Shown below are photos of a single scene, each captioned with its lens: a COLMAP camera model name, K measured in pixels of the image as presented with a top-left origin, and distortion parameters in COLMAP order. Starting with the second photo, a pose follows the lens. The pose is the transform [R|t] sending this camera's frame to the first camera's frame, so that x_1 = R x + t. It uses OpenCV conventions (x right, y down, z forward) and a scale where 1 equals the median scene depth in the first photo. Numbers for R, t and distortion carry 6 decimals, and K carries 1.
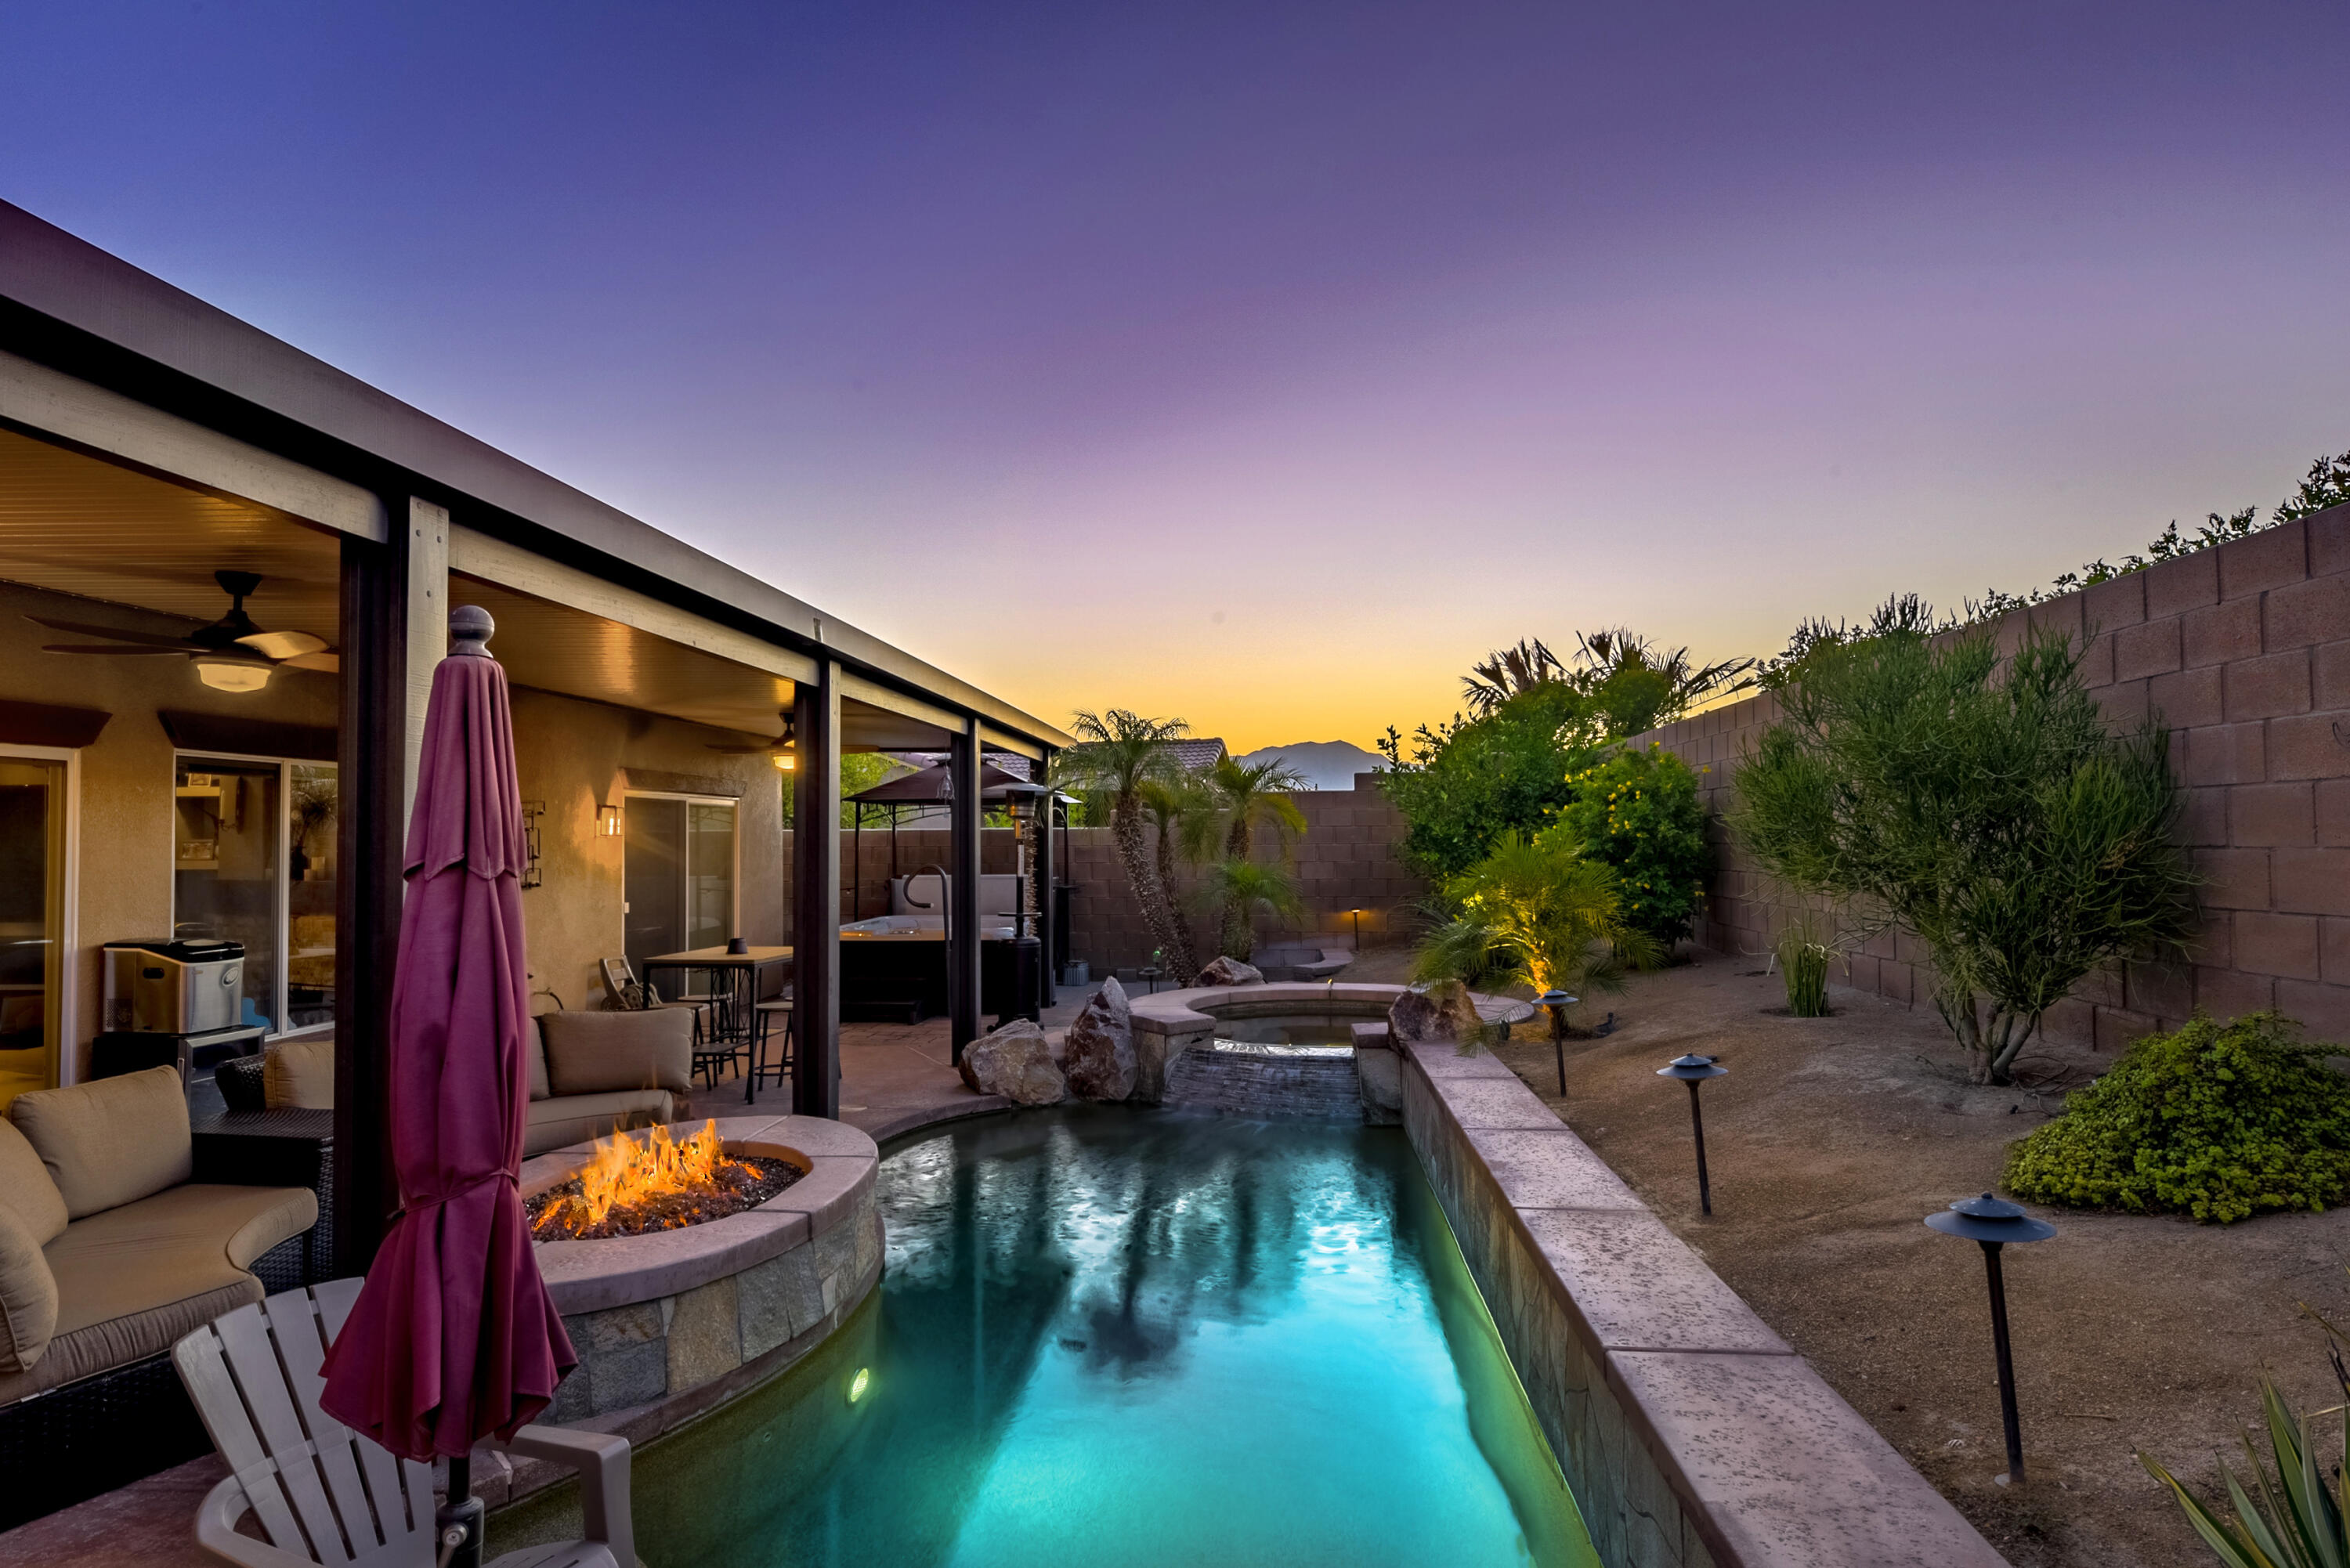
lens RADIAL K [[1378.5, 0, 1175.0], [0, 1378.5, 784.0], [0, 0, 1]] dist [-0.002763, -0.000484]
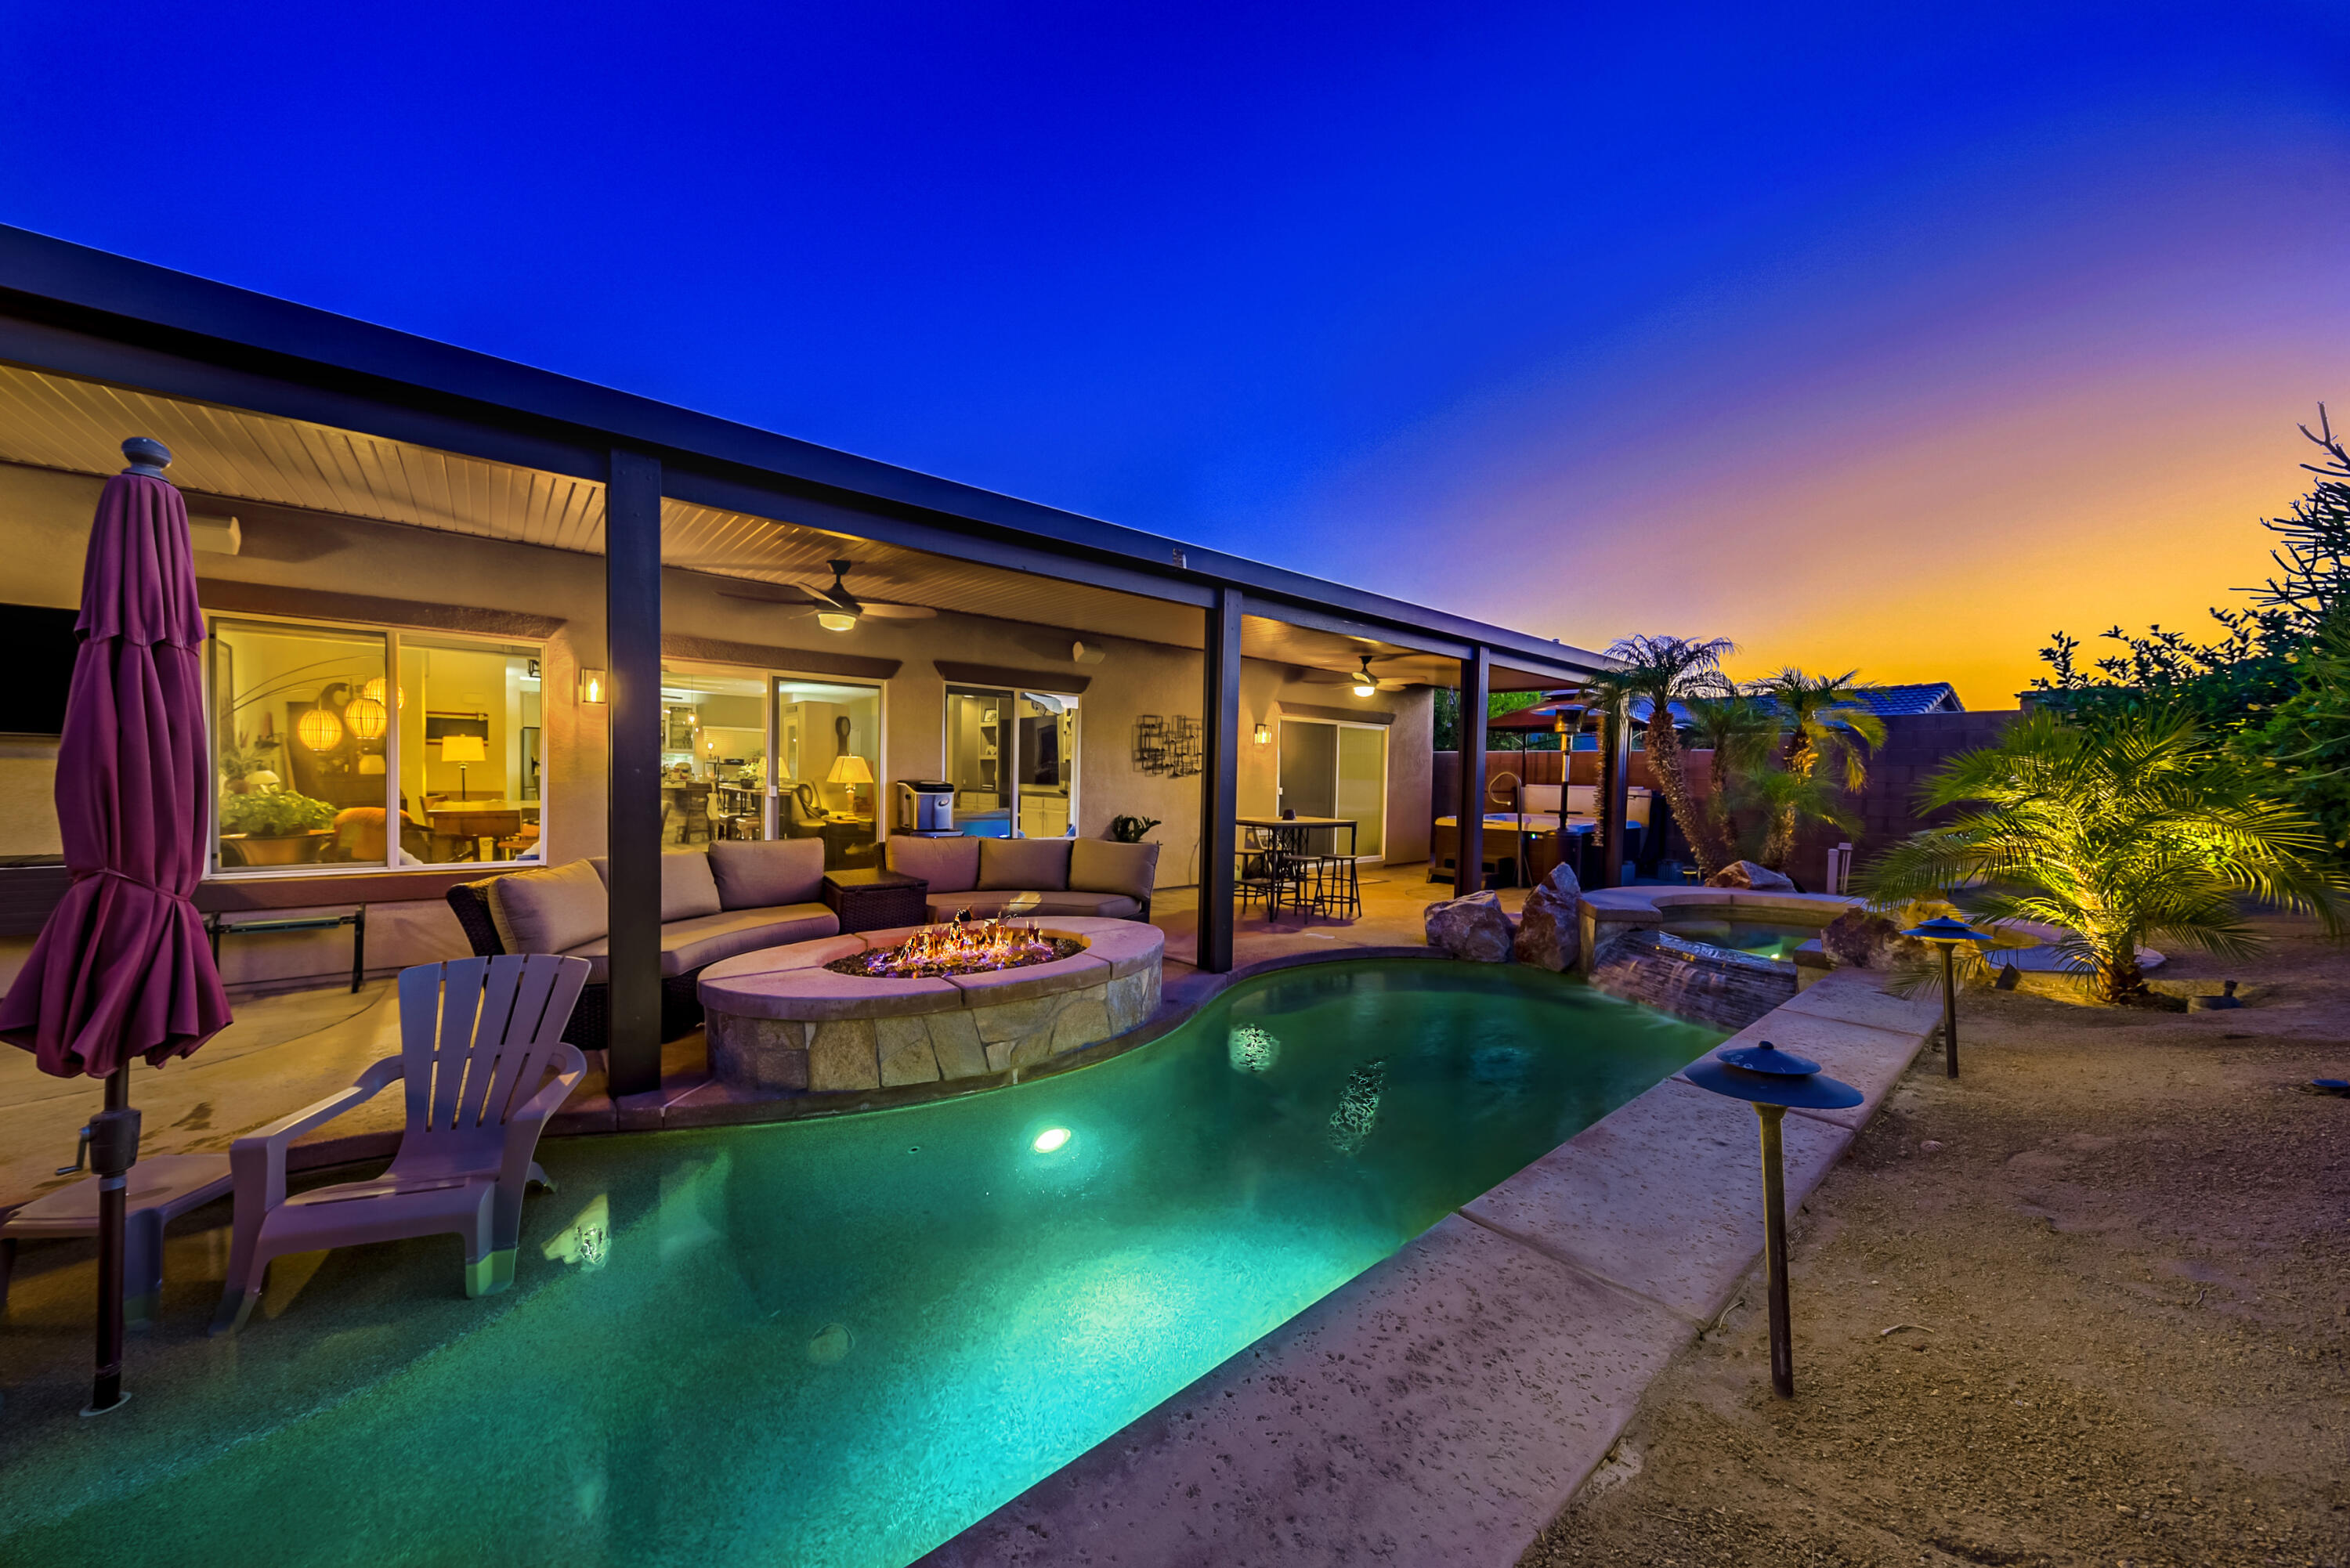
lens RADIAL K [[808.9, 0, 1176.7], [0, 808.9, 795.4], [0, 0, 1]] dist [0.009245, -0.000037]
pose [[0.699297, 0.043671, -0.713496, 0.261687], [0.001144, 0.998062, 0.062210, 0.055932], [0.714830, -0.044320, 0.697892, 0.405934]]
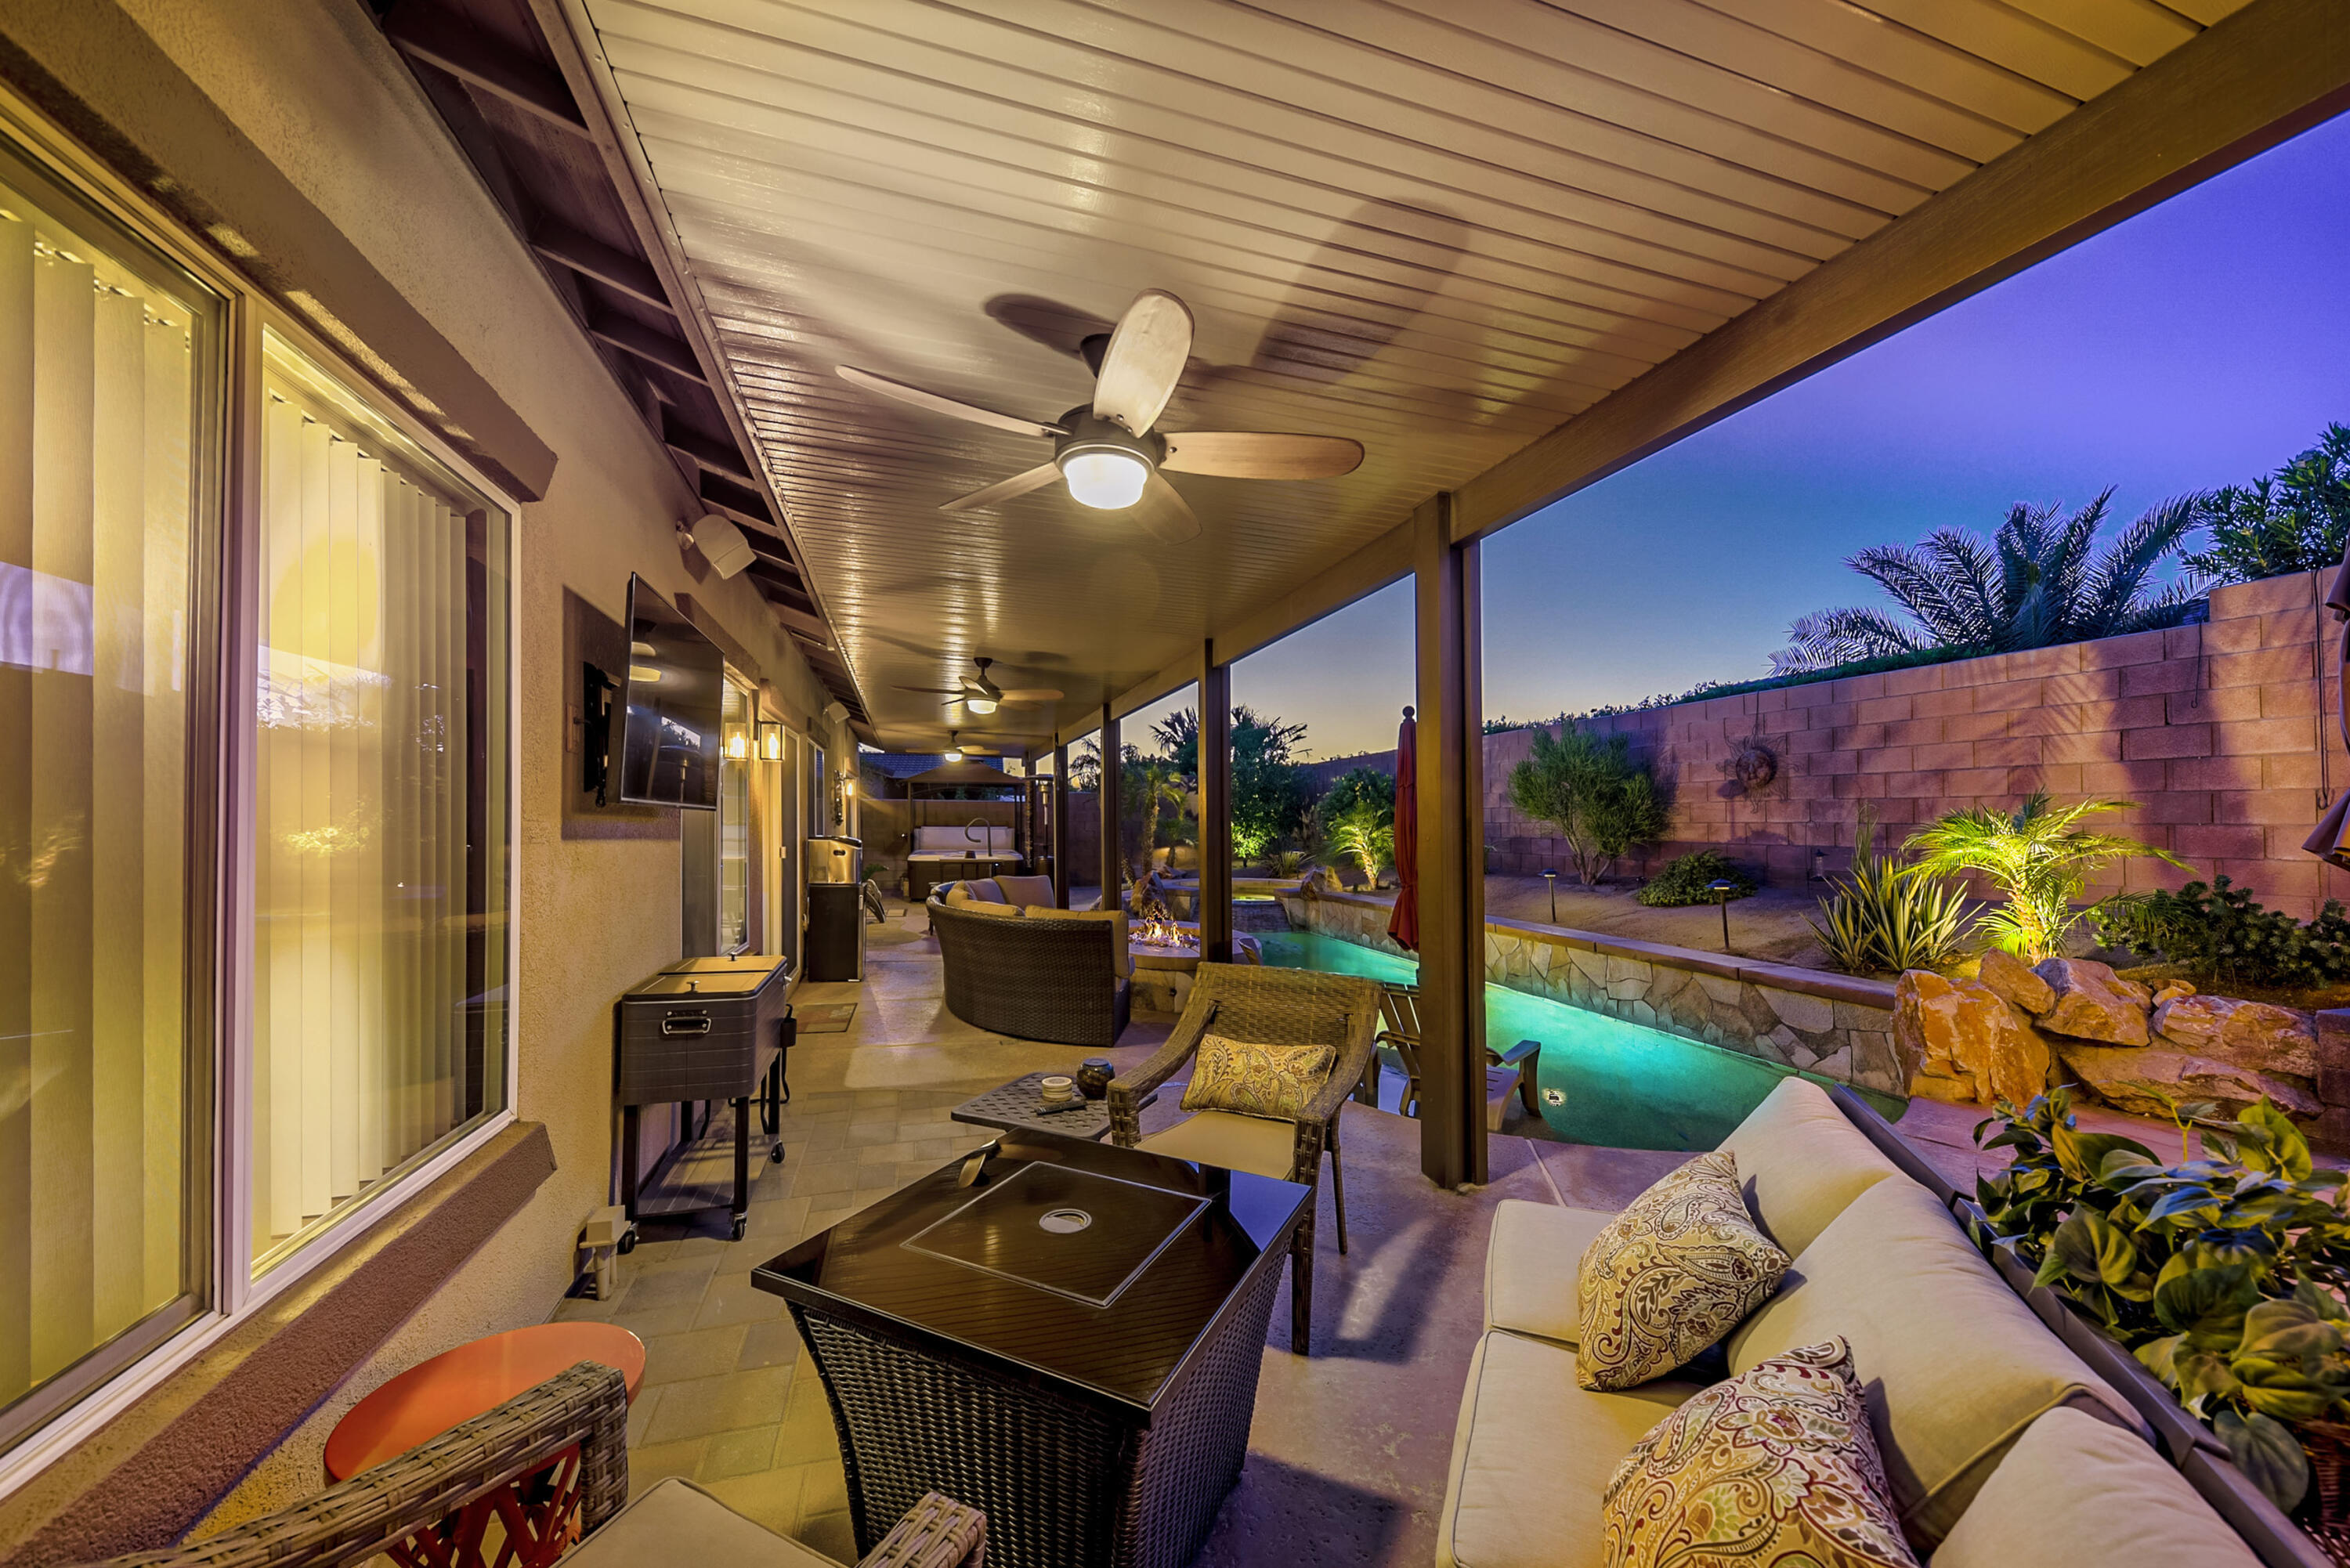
lens RADIAL K [[852.3, 0, 1180.1], [0, 852.3, 816.2], [0, 0, 1]] dist [-0.000127, -0.000009]
pose [[0.926510, 0.008026, 0.376184, -0.626681], [-0.020318, 0.999381, 0.028720, 0.026731], [-0.375721, -0.034252, 0.926100, -0.237350]]
